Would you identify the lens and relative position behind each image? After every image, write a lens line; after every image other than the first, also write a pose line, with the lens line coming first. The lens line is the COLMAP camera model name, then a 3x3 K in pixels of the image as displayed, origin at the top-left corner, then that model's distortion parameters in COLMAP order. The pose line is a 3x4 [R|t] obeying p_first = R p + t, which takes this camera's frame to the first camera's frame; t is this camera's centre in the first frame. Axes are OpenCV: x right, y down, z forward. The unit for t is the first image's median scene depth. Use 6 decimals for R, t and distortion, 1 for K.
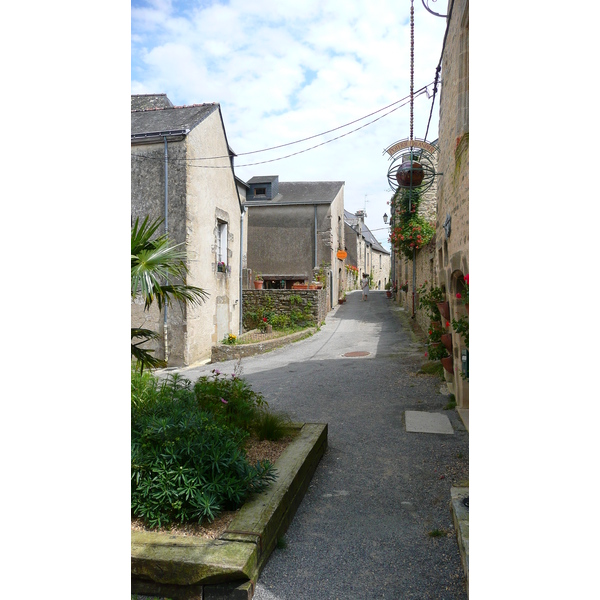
lens RADIAL K [[506.4, 0, 299.3], [0, 506.4, 298.3], [0, 0, 1]] dist [-0.037886, 0.001828]
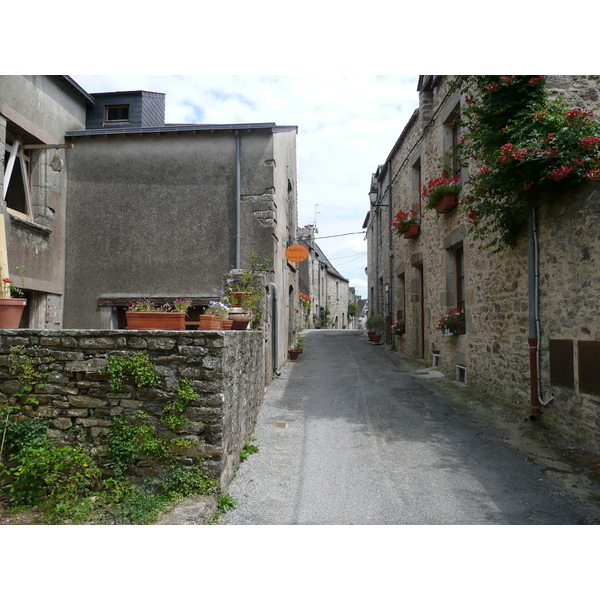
lens RADIAL K [[506.4, 0, 299.4], [0, 506.4, 299.9], [0, 0, 1]] dist [-0.037886, 0.001828]
pose [[0.992751, 0.005318, 0.120073, 0.032522], [0.003502, 0.997317, -0.073123, -0.010433], [-0.120140, 0.073013, 0.990068, 0.566309]]
